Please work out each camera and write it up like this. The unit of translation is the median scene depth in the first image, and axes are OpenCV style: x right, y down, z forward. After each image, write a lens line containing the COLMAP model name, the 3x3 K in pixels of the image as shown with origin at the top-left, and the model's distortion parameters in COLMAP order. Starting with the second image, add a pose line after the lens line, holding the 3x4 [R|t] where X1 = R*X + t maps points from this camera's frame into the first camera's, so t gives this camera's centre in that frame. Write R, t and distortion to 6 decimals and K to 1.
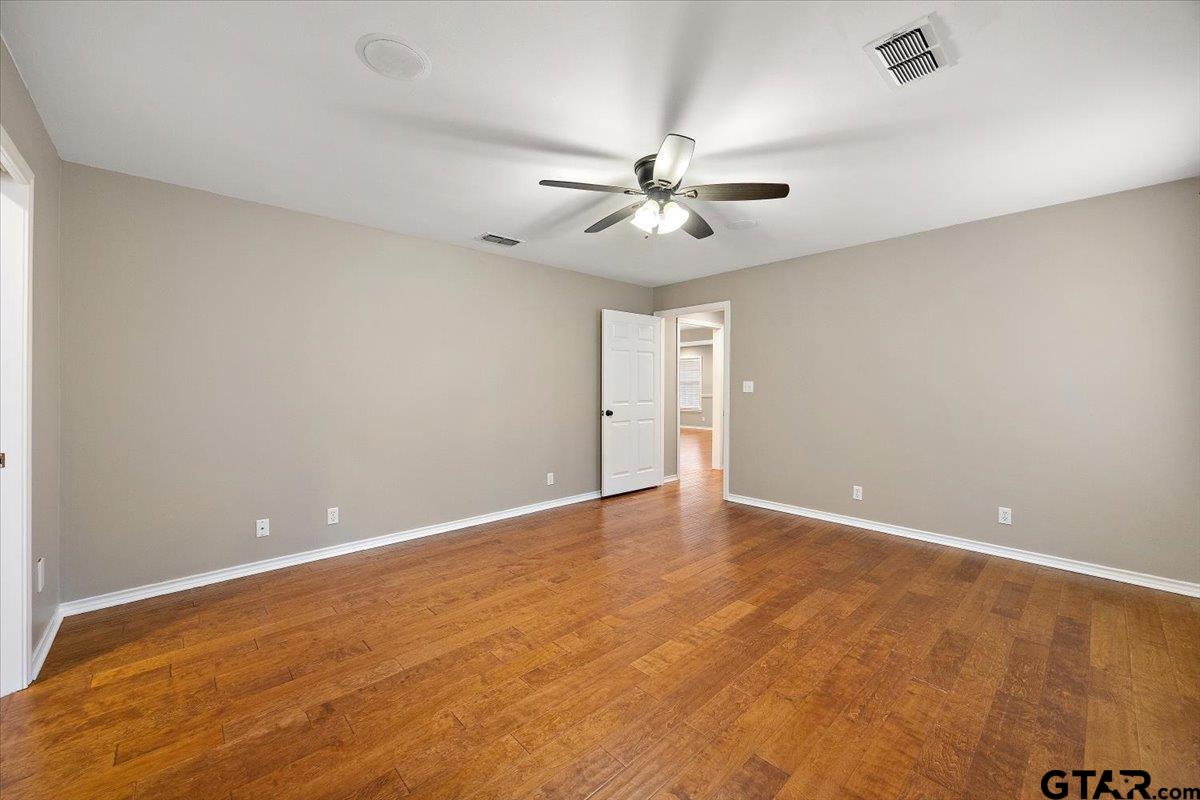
lens RADIAL K [[466.1, 0, 595.7], [0, 466.1, 393.7], [0, 0, 1]] dist [0.000959, 0.000688]
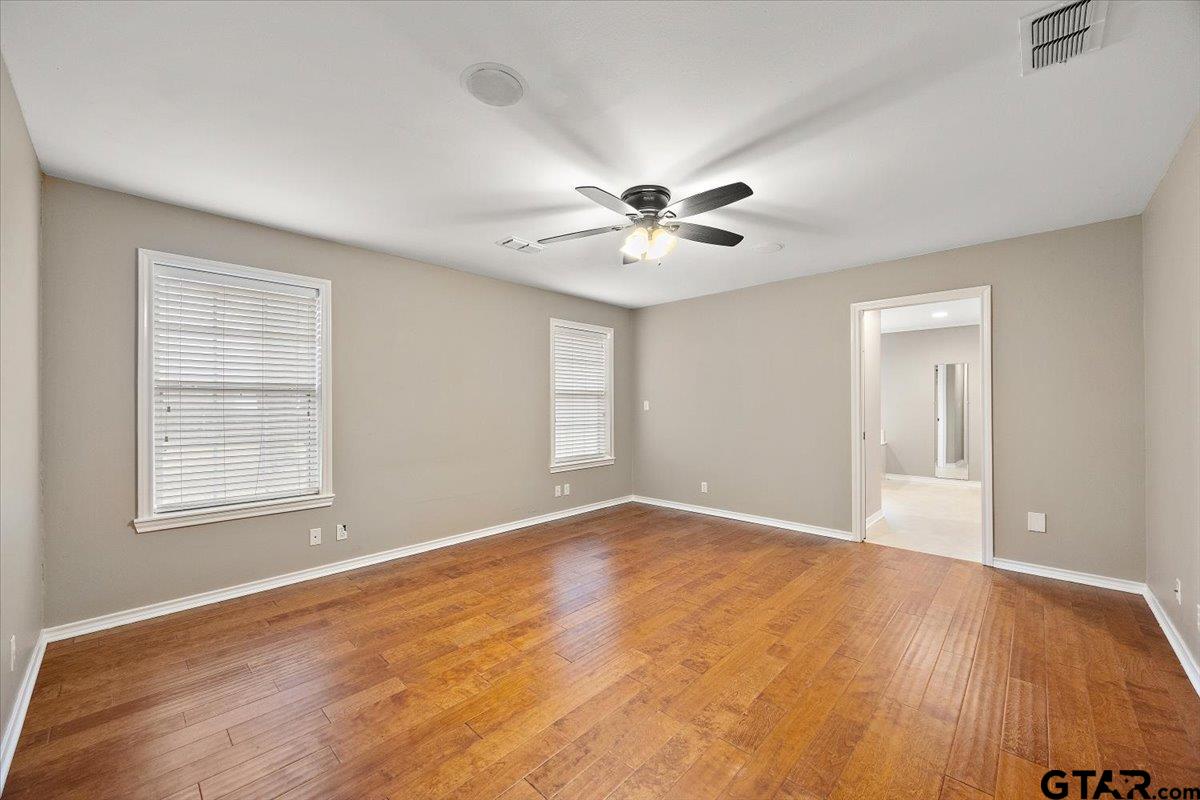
lens RADIAL K [[466.1, 0, 601.3], [0, 466.1, 401.8], [0, 0, 1]] dist [0.000959, 0.000688]
pose [[-0.996954, 0.005181, -0.077824, 0.334995], [0.004278, 0.999922, 0.011774, -0.035211], [0.077879, 0.011405, -0.996898, 2.106871]]
